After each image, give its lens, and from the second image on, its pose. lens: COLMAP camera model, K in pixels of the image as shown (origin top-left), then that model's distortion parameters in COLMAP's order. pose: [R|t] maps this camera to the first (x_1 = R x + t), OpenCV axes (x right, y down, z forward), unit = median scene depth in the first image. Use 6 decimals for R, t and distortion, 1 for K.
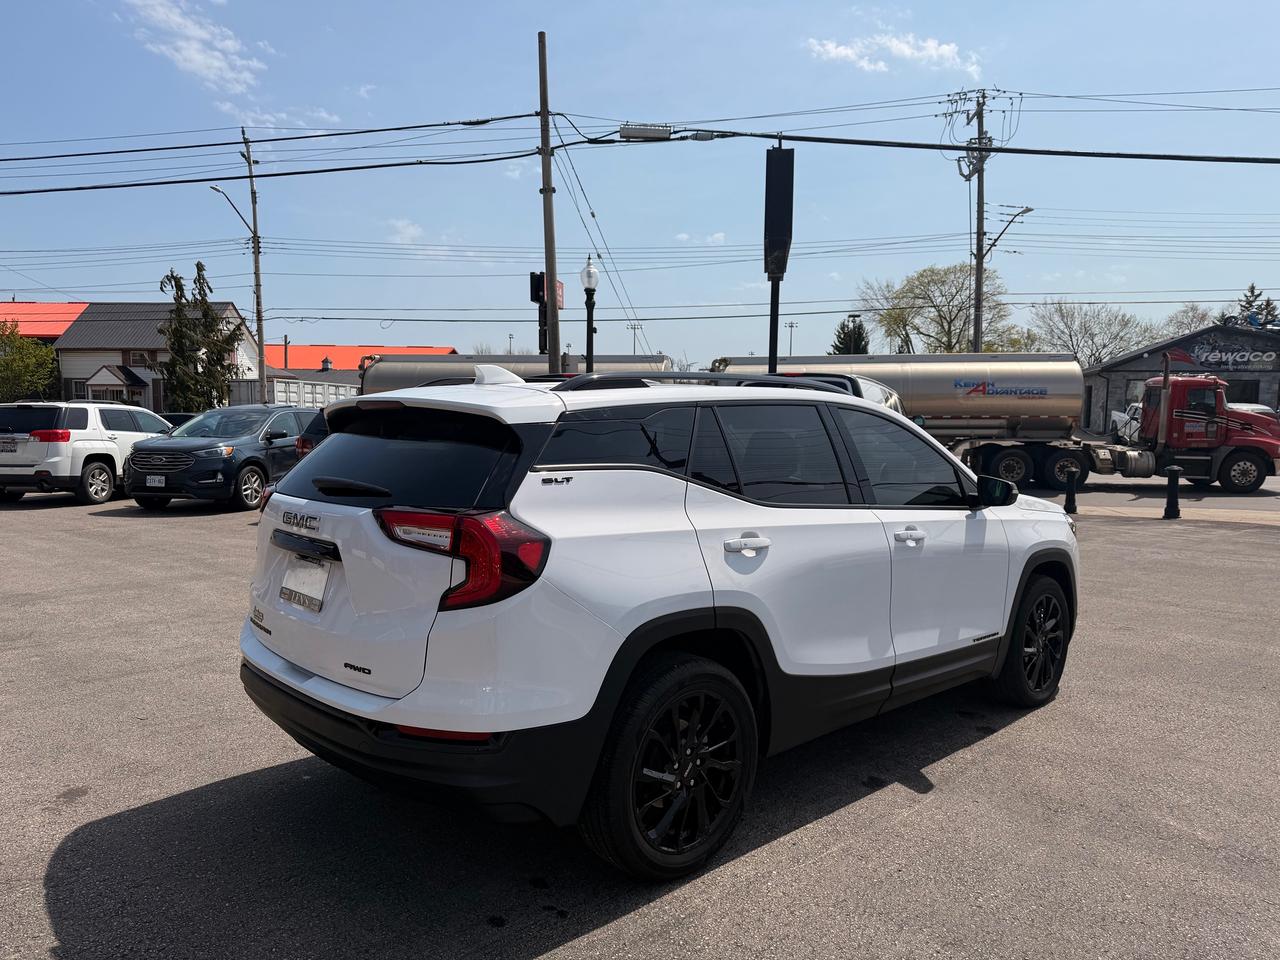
lens RADIAL K [[911.0, 0, 629.6], [0, 911.0, 501.3], [0, 0, 1]] dist [0.032979, -0.043803]
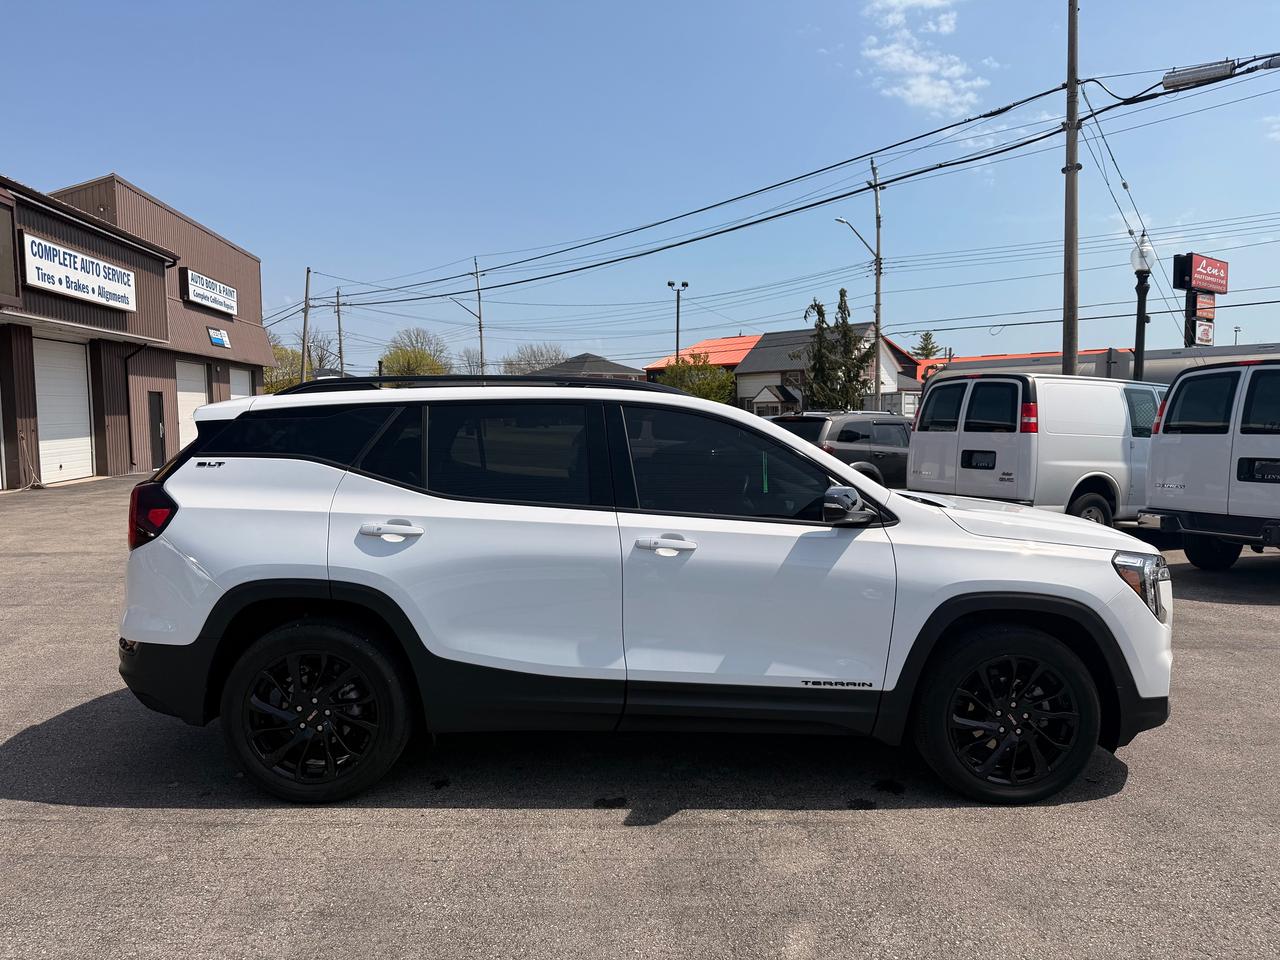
lens RADIAL K [[911.0, 0, 618.9], [0, 911.0, 481.8], [0, 0, 1]] dist [0.032979, -0.043803]
pose [[0.728310, 0.032015, -0.684499, 0.190921], [-0.055841, 0.998359, -0.012720, -0.002204], [0.682969, 0.047487, 0.728902, 0.064847]]
